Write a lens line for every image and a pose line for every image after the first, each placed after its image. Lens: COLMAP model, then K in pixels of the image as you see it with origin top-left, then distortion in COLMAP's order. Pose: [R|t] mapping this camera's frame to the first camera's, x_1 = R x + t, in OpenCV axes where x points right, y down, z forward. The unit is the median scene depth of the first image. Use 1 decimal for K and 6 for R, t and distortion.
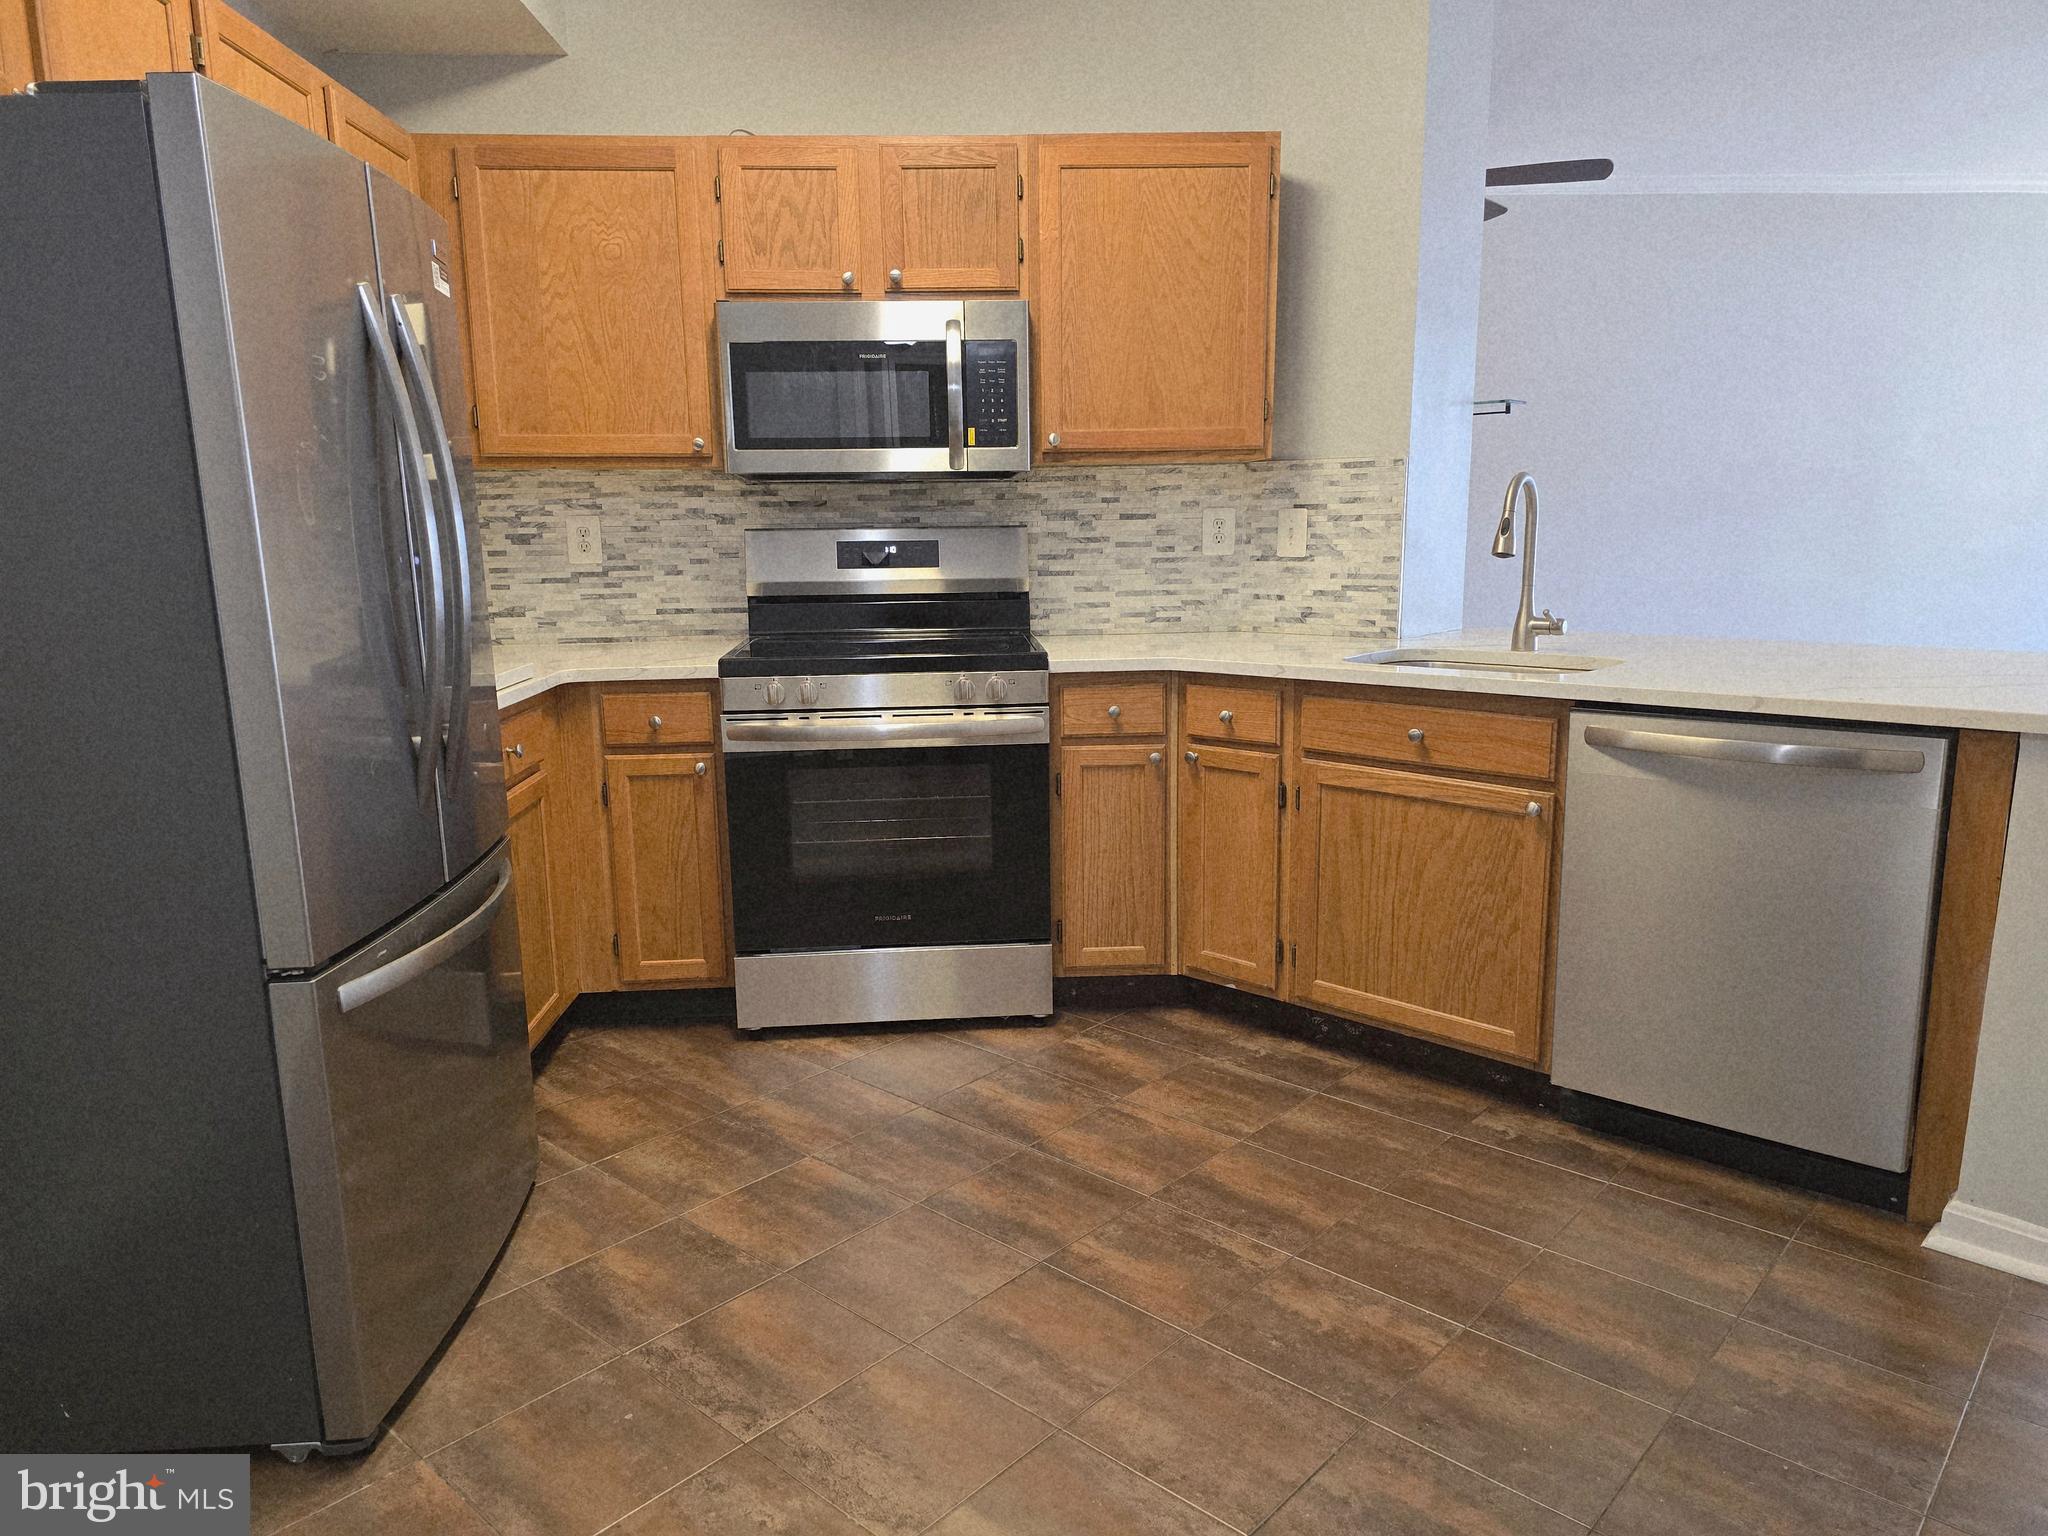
lens RADIAL K [[1387.2, 0, 1013.7], [0, 1387.2, 766.1], [0, 0, 1]] dist [0.076757, -0.034409]
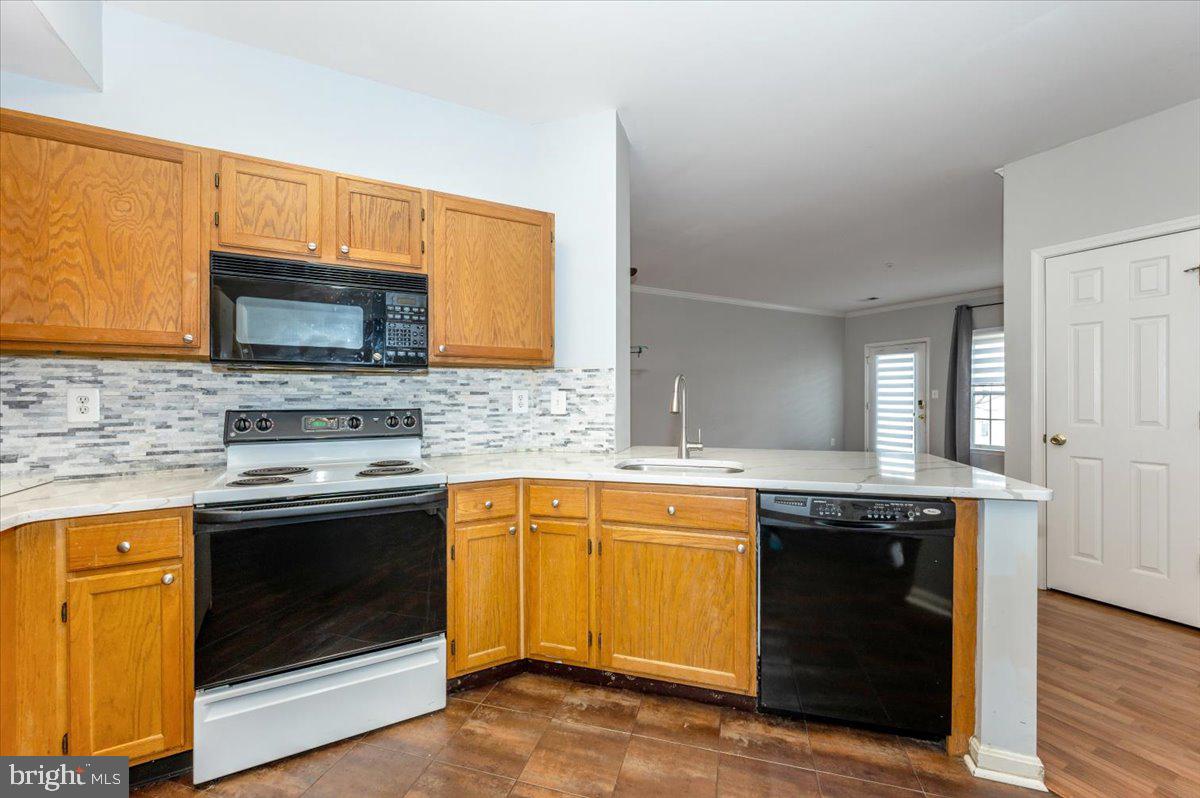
lens RADIAL K [[481.3, 0, 596.8], [0, 481.3, 395.8], [0, 0, 1]] dist [0.000456, -0.000308]
pose [[0.896831, 0.012041, 0.442209, -0.065737], [0.071202, 0.982667, -0.171161, -0.057123], [-0.436605, 0.184989, 0.880429, 0.387497]]
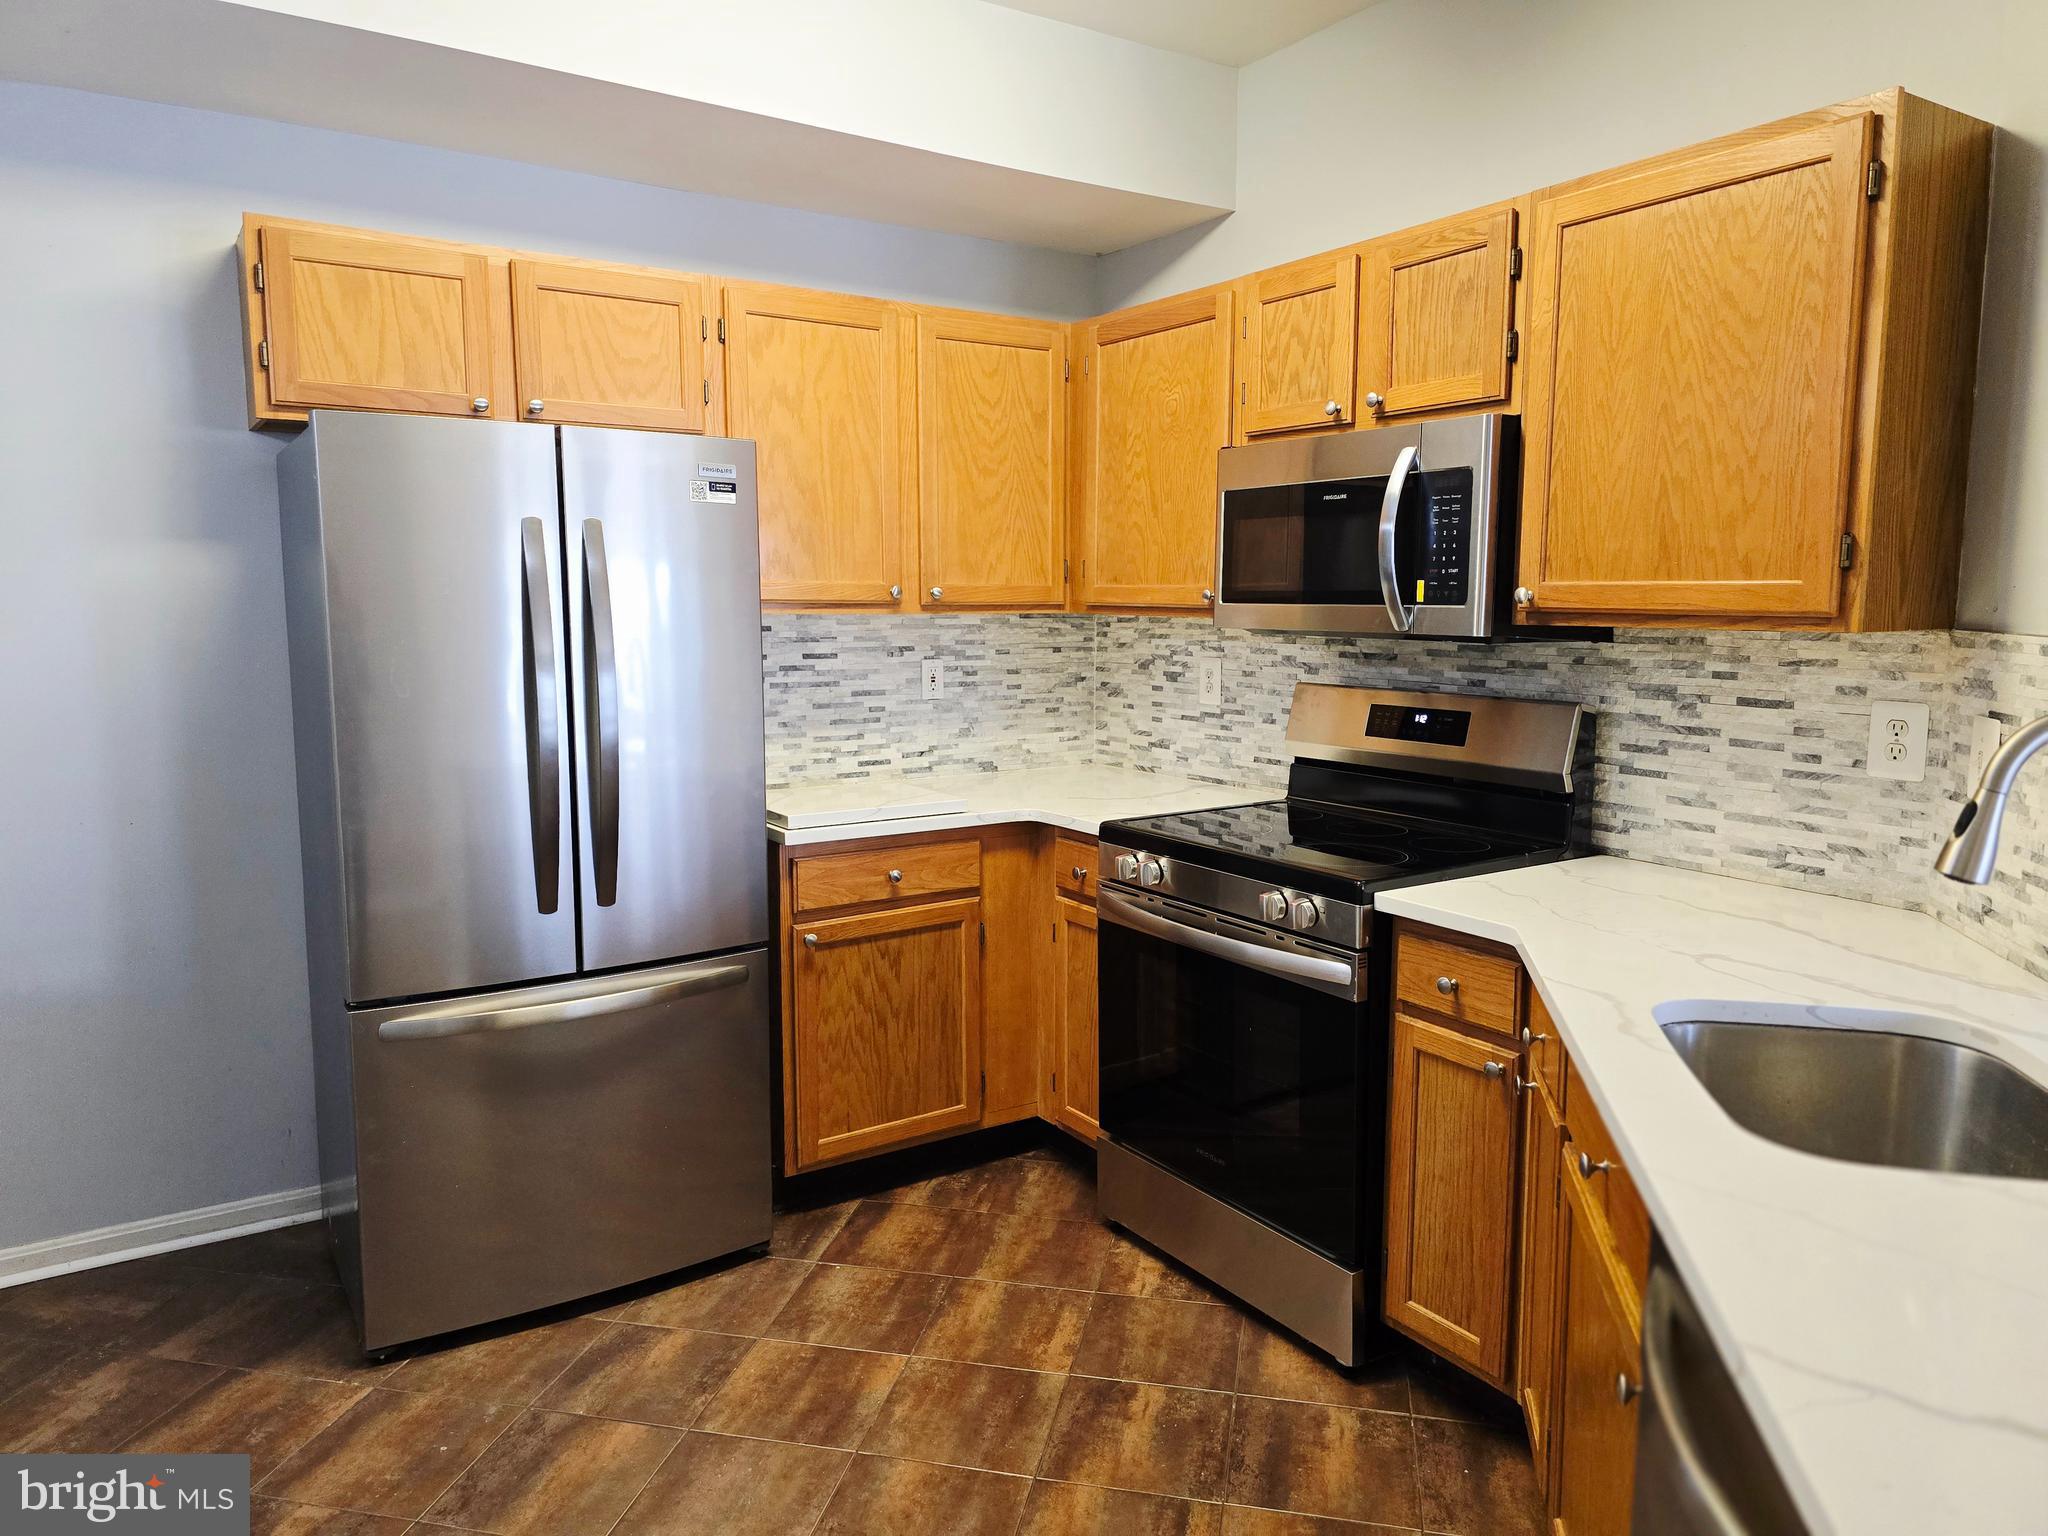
lens RADIAL K [[1387.2, 0, 1017.7], [0, 1387.2, 749.3], [0, 0, 1]] dist [0.076757, -0.034409]
pose [[0.500561, 0.115108, -0.858015, 0.535503], [-0.161773, 0.986099, 0.037914, -0.142316], [0.850452, 0.119825, 0.512224, 0.418058]]
